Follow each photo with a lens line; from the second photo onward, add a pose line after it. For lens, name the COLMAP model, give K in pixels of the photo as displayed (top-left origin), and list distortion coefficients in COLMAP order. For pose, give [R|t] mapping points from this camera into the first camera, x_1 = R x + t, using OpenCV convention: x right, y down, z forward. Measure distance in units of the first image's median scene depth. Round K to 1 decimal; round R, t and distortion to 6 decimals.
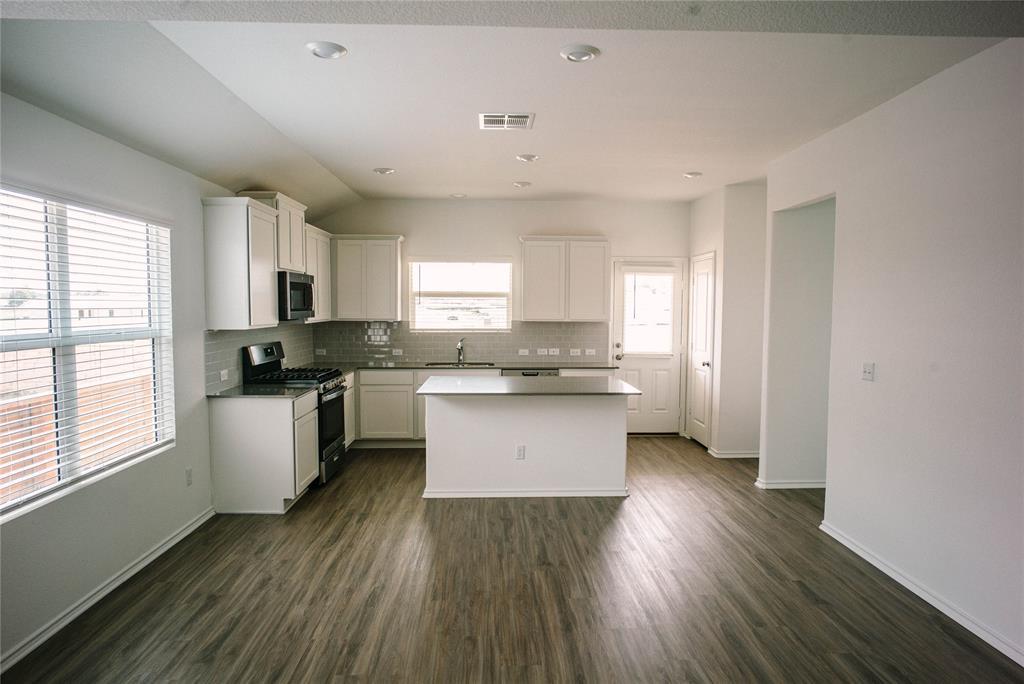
lens RADIAL K [[617.7, 0, 512.0], [0, 617.7, 342.0], [0, 0, 1]] dist [-0.056764, -0.000161]
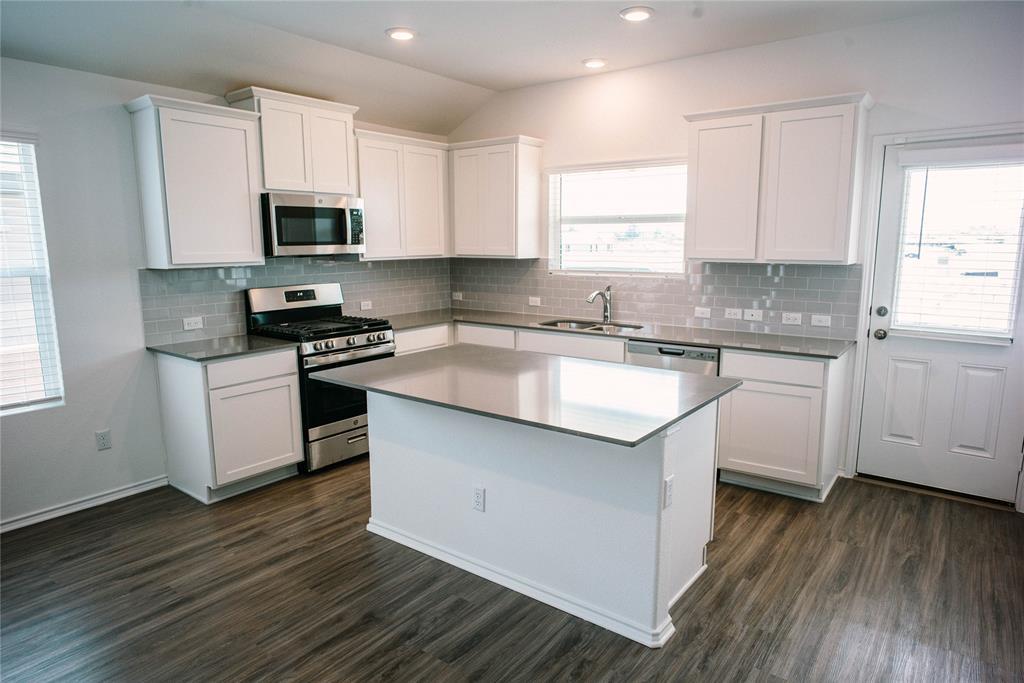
lens RADIAL K [[618.6, 0, 512.0], [0, 618.6, 341.5], [0, 0, 1]] dist [-0.020794, 0.000359]
pose [[0.772381, 0.093892, -0.628182, 0.278641], [-0.028799, 0.993173, 0.113036, -0.019902], [0.634507, -0.069216, 0.769812, 0.442885]]
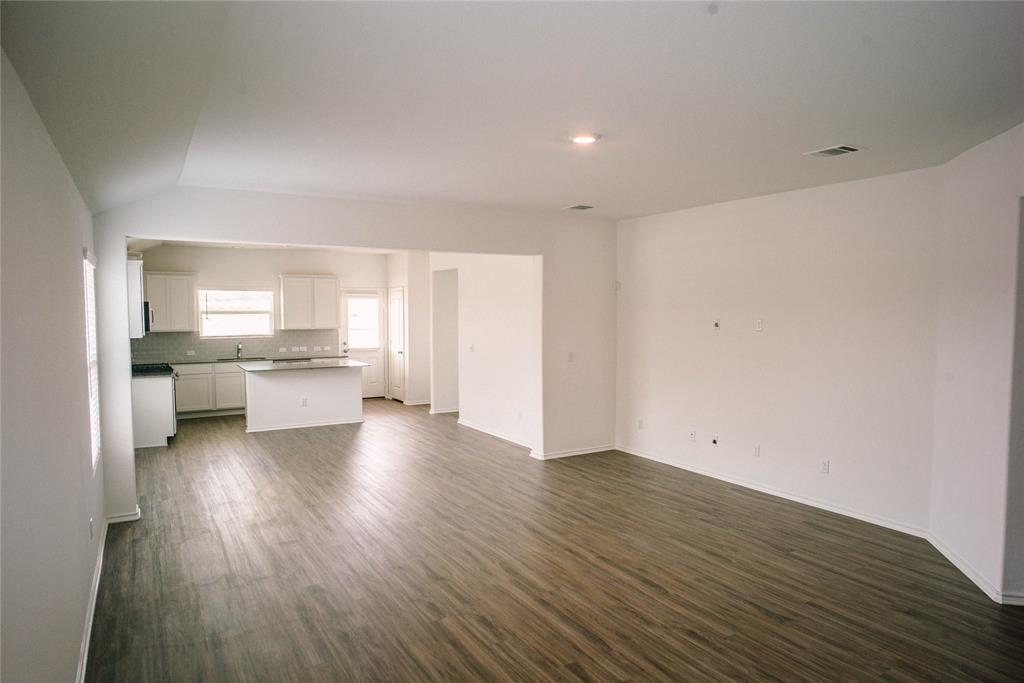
lens RADIAL K [[617.7, 0, 512.0], [0, 617.7, 341.5], [0, 0, 1]] dist [-0.056764, -0.000161]
pose [[0.876607, -0.030074, 0.480266, -0.224104], [0.033243, 0.999445, 0.001908, 0.012486], [-0.480057, 0.014293, 0.877121, -0.626796]]
